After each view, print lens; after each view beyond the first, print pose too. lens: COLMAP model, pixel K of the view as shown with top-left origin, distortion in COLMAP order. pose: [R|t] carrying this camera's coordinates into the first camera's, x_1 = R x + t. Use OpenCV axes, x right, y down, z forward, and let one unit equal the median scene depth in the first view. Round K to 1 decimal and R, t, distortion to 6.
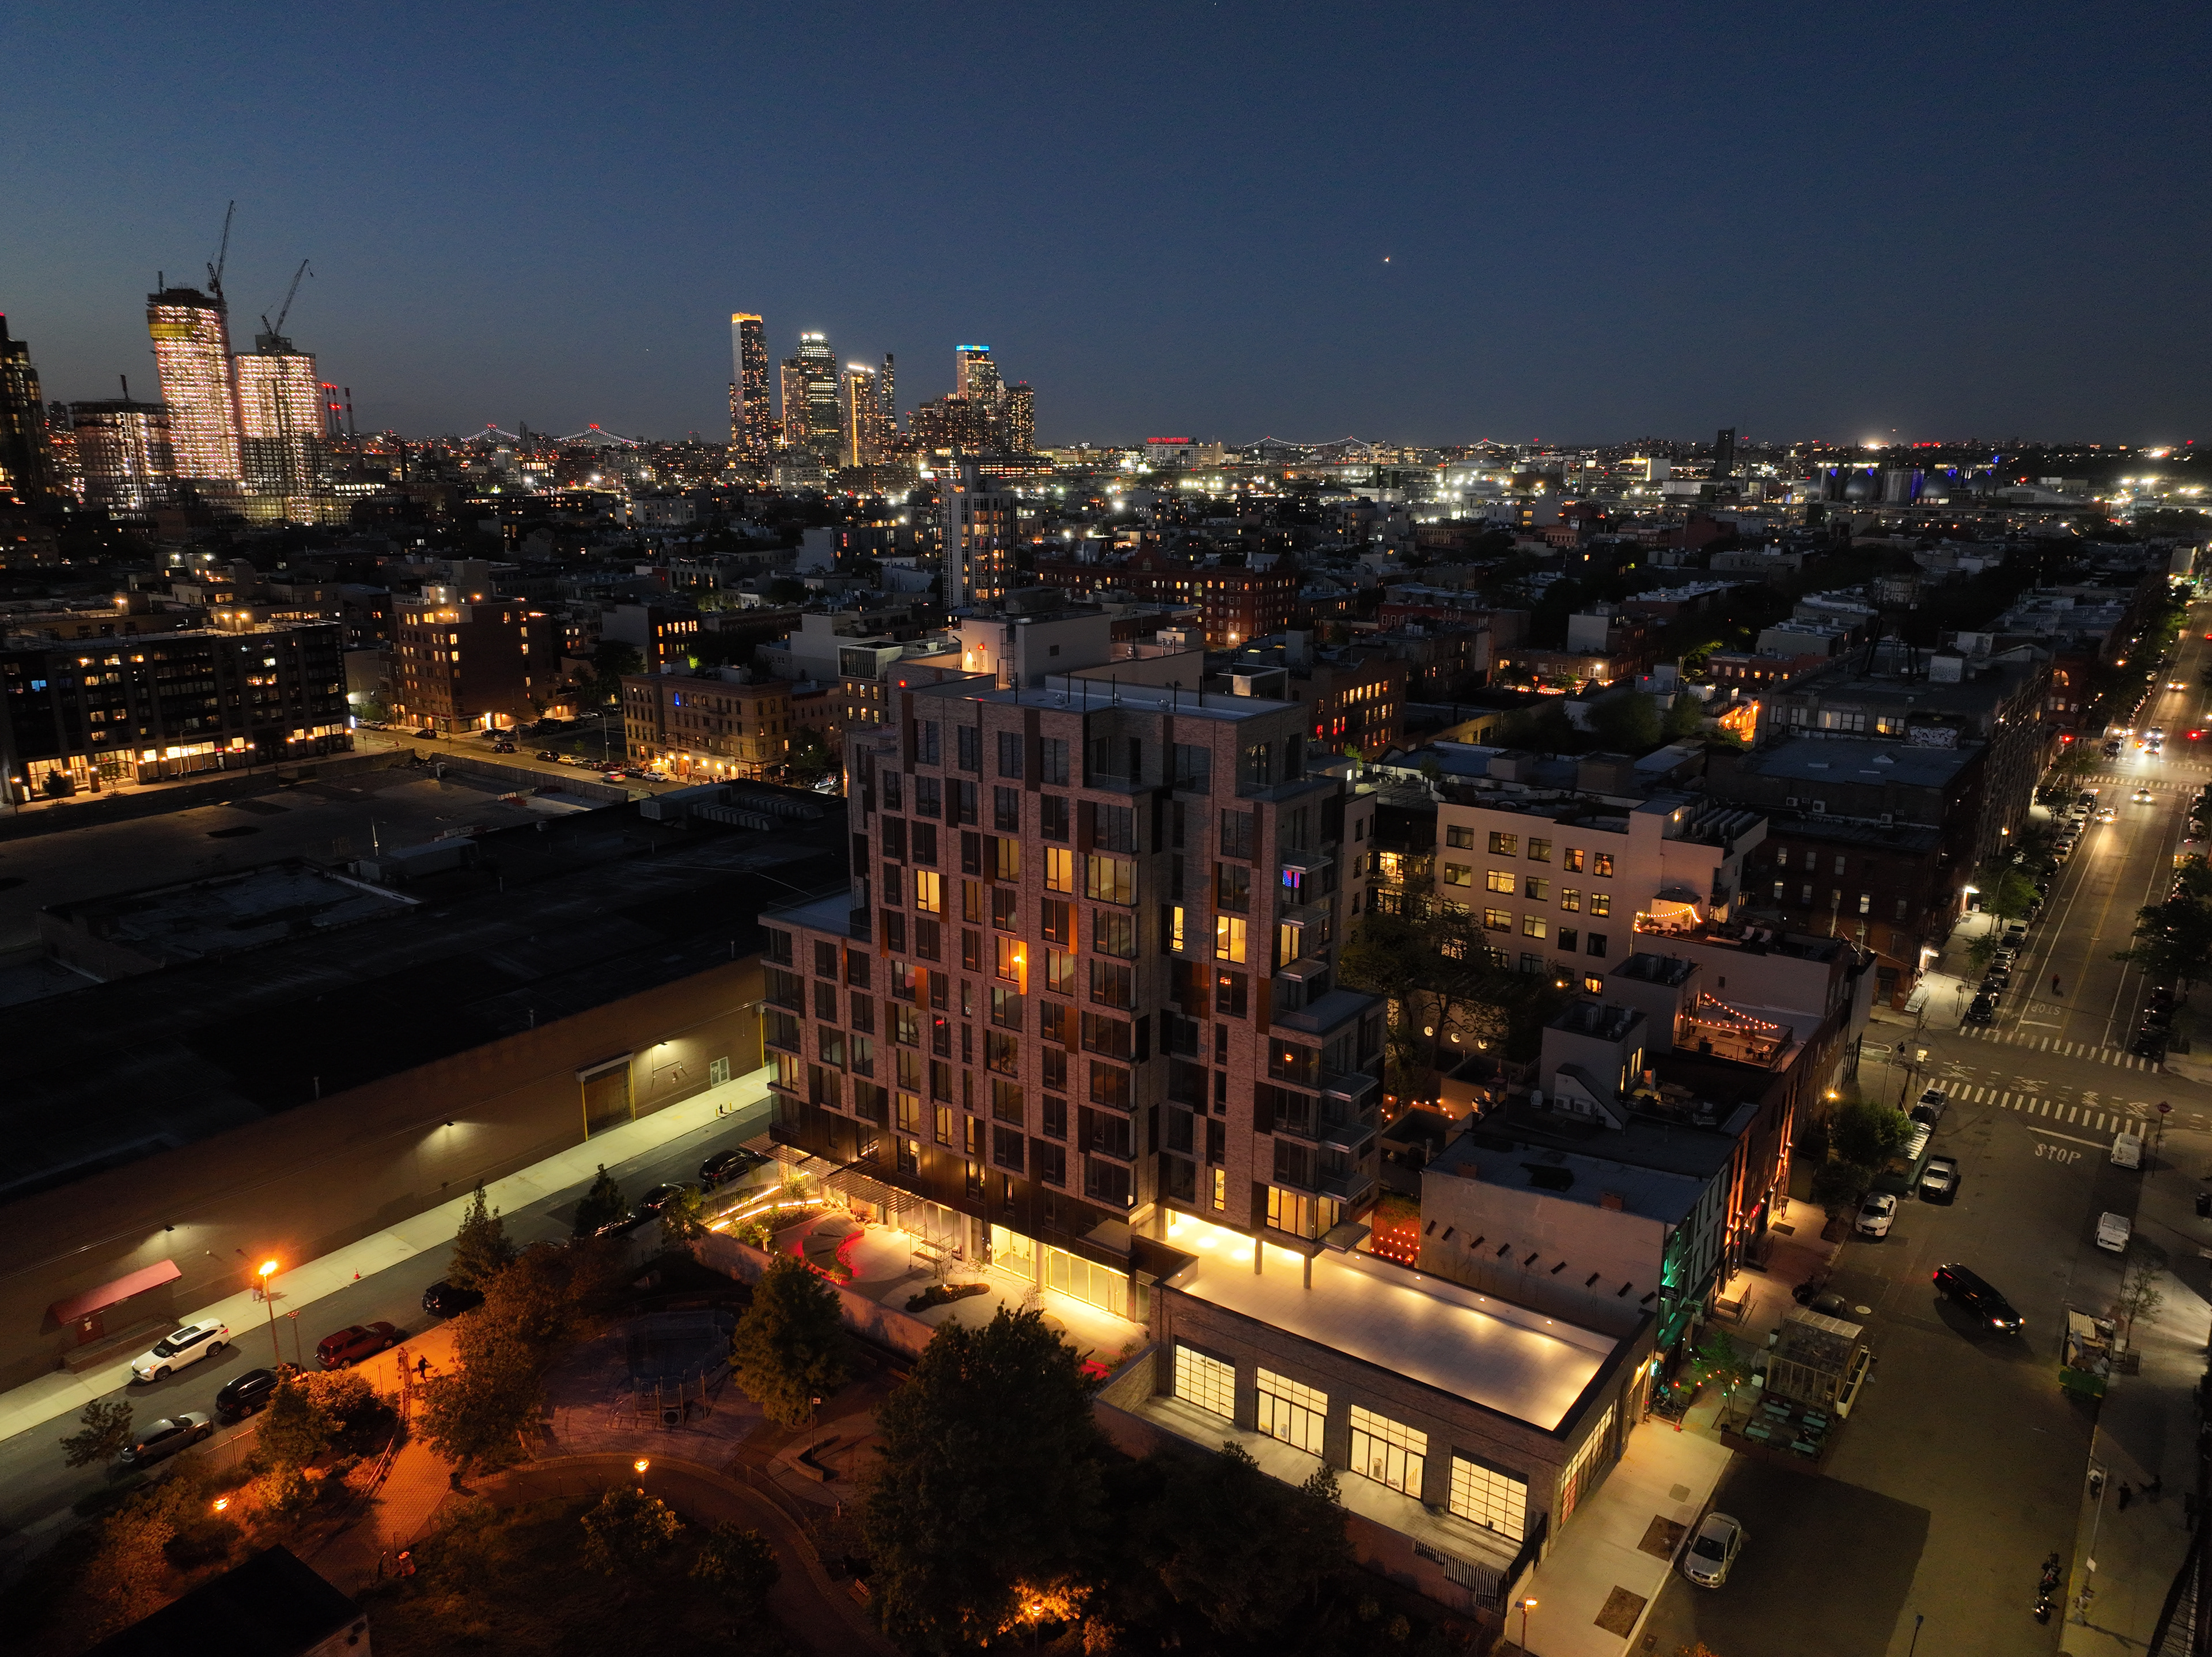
lens RADIAL K [[1546.9, 0, 1105.5], [0, 1546.9, 809.0], [0, 0, 1]] dist [-0.000414, 0.014269]
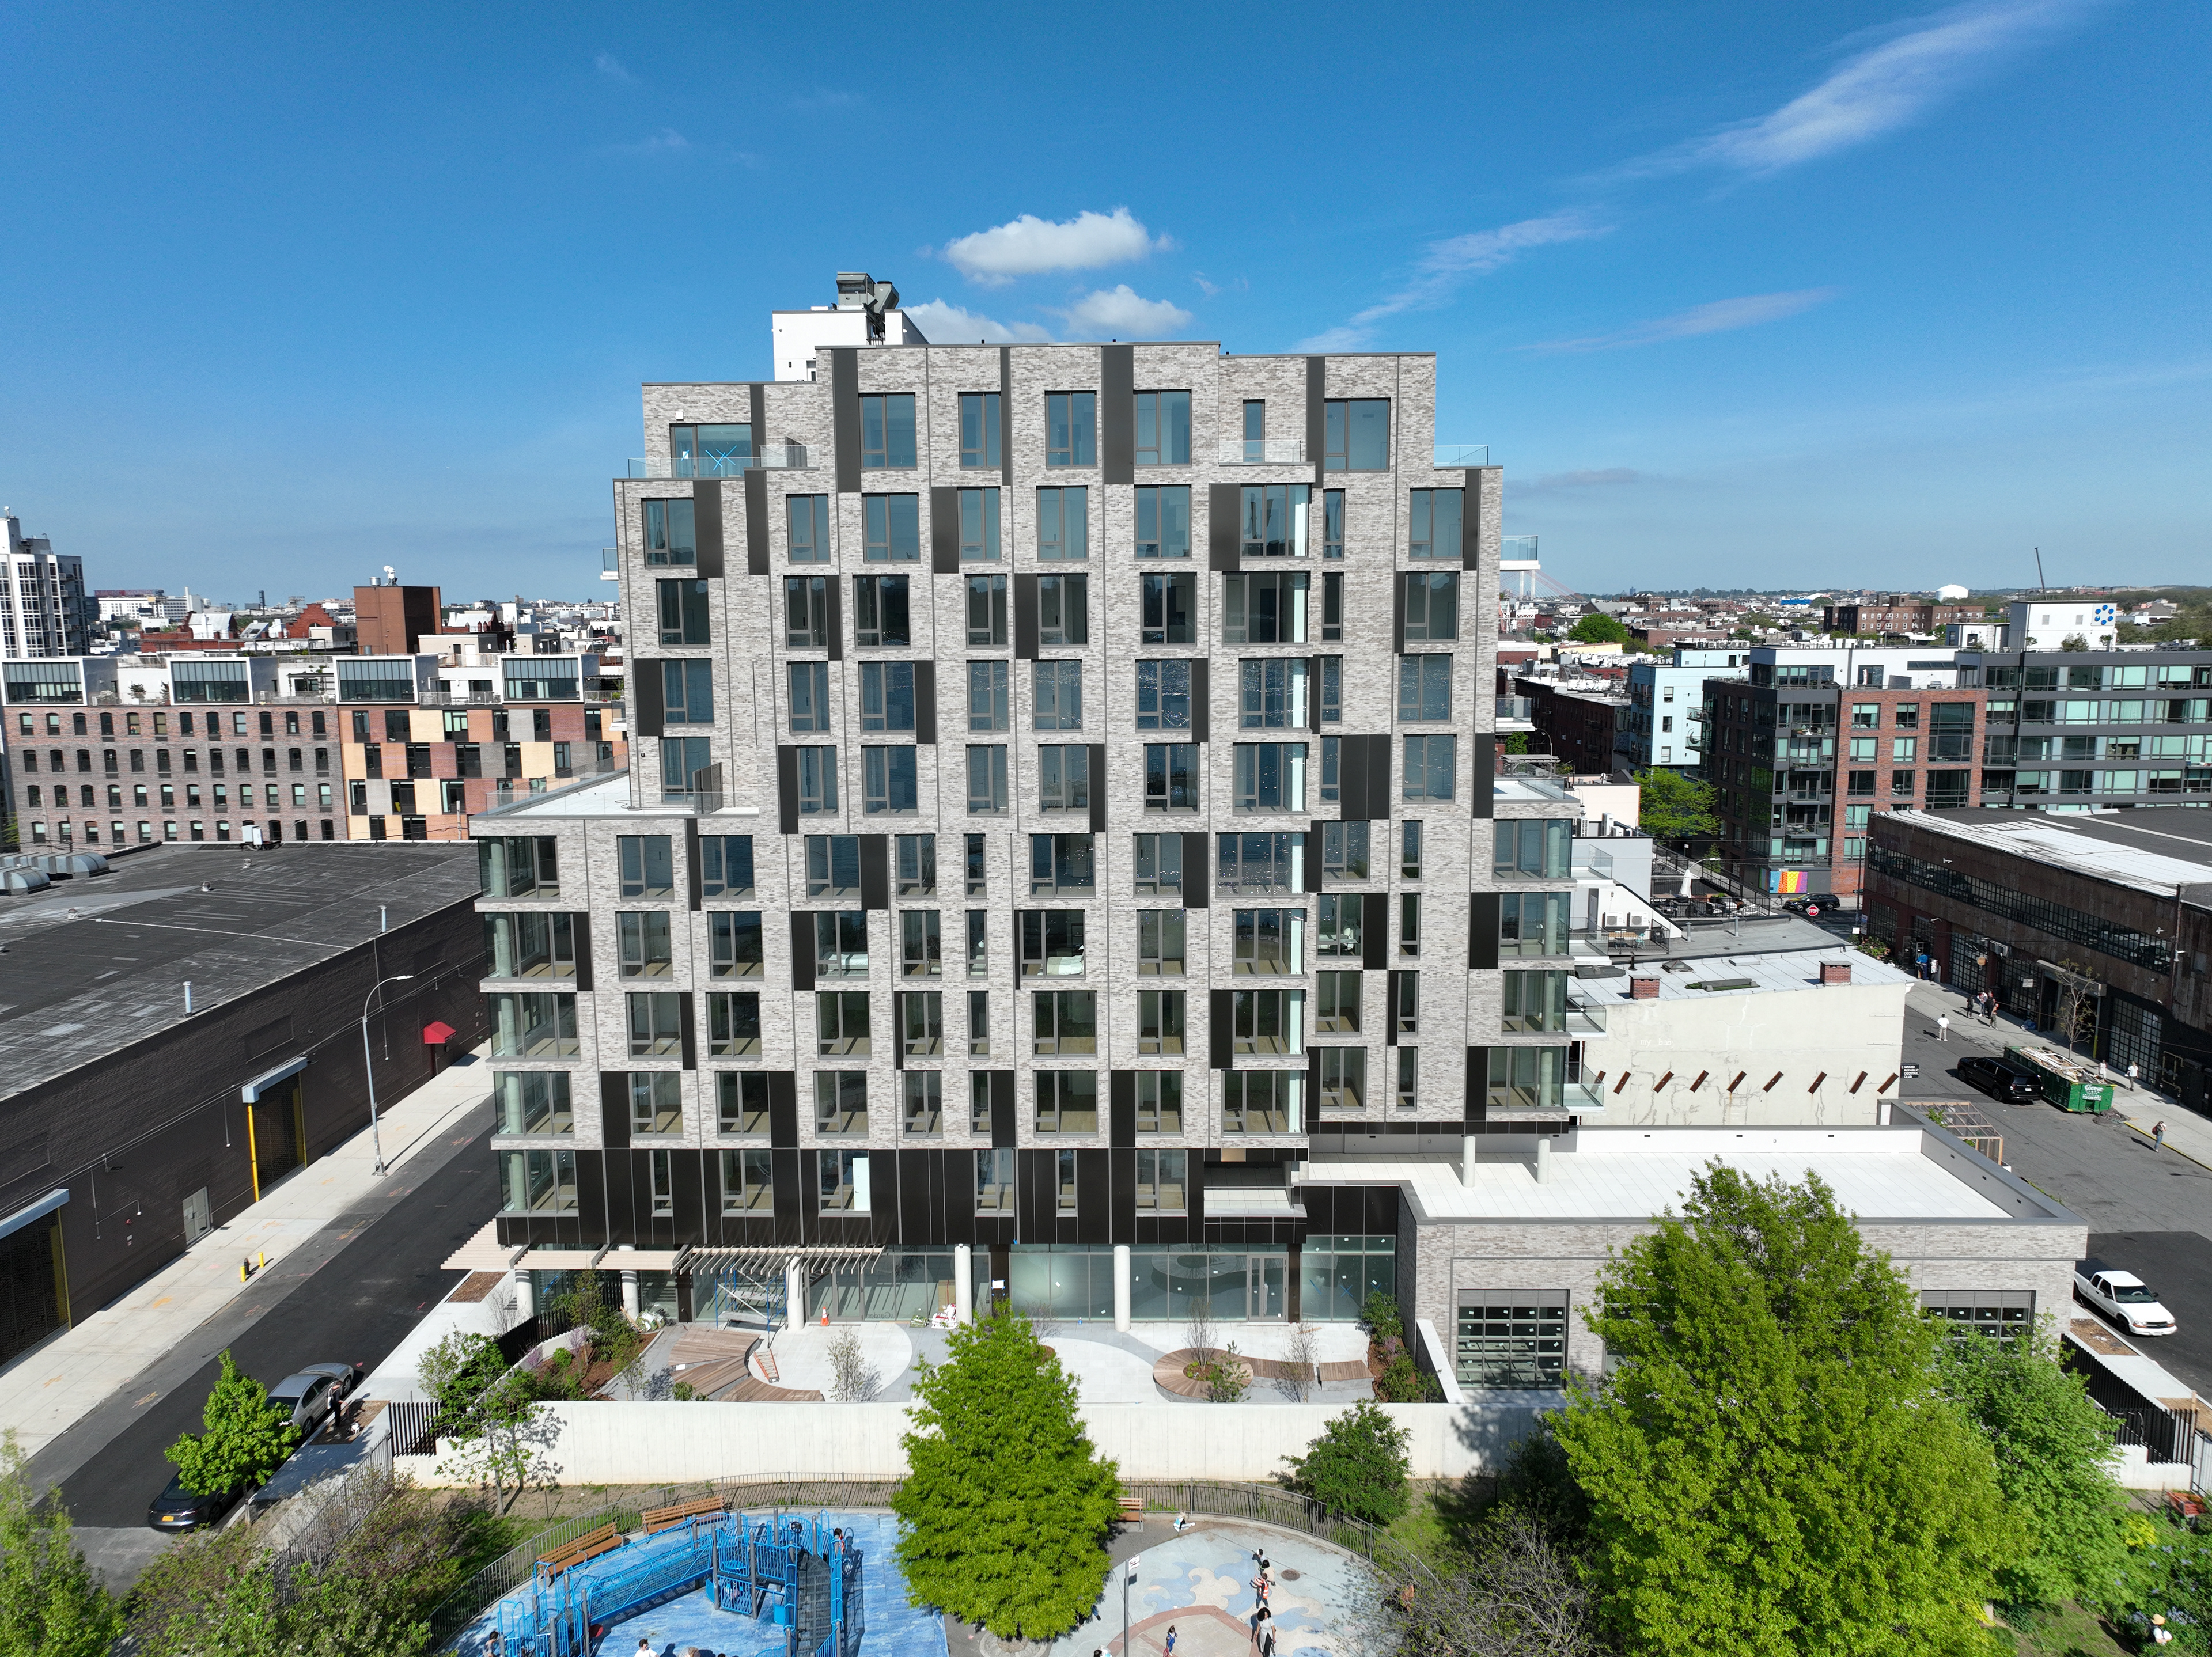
lens RADIAL K [[1546.9, 0, 1102.7], [0, 1546.9, 820.5], [0, 0, 1]] dist [-0.000414, 0.014269]
pose [[0.820212, -0.087576, 0.565316, -0.400067], [0.141547, 0.988553, -0.052228, 0.148207], [-0.554271, 0.122856, 0.823219, 0.491079]]
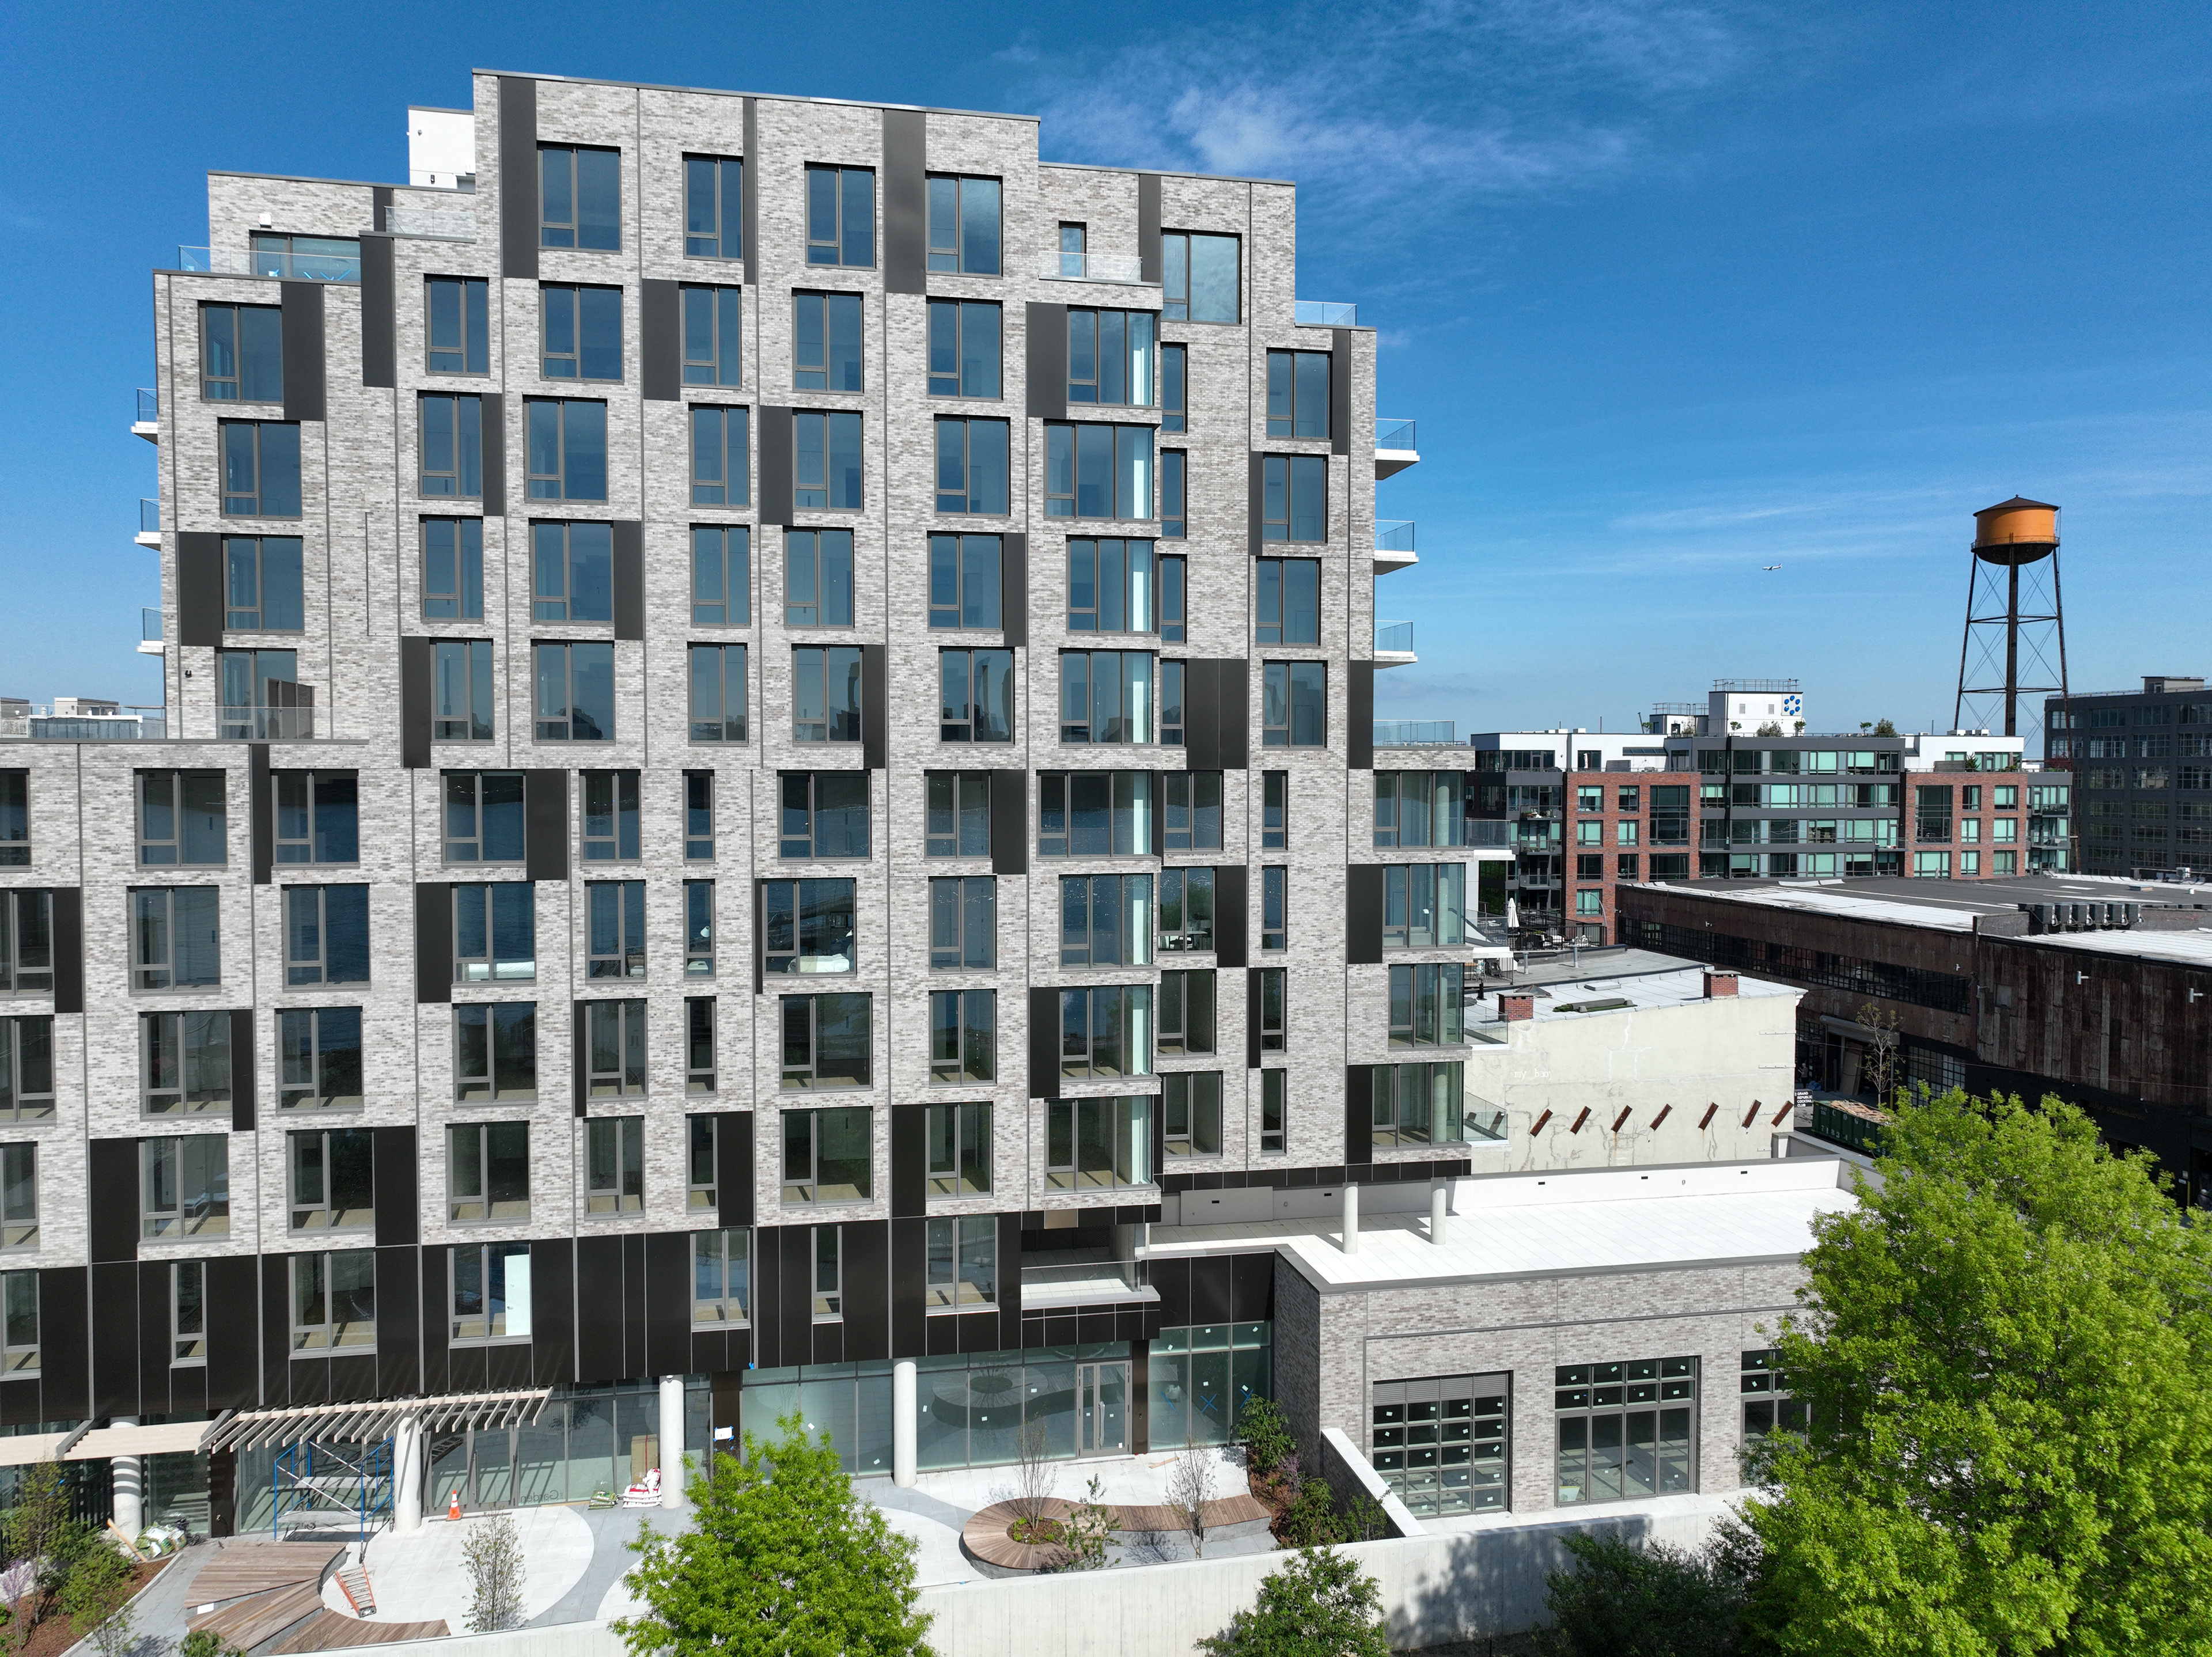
lens RADIAL K [[1546.9, 0, 1101.4], [0, 1546.9, 824.6], [0, 0, 1]] dist [-0.000414, 0.014269]
pose [[0.677863, -0.024601, 0.734777, -0.336952], [0.170444, 0.977468, -0.124516, 0.202789], [-0.715158, 0.209643, 0.666782, 0.660257]]
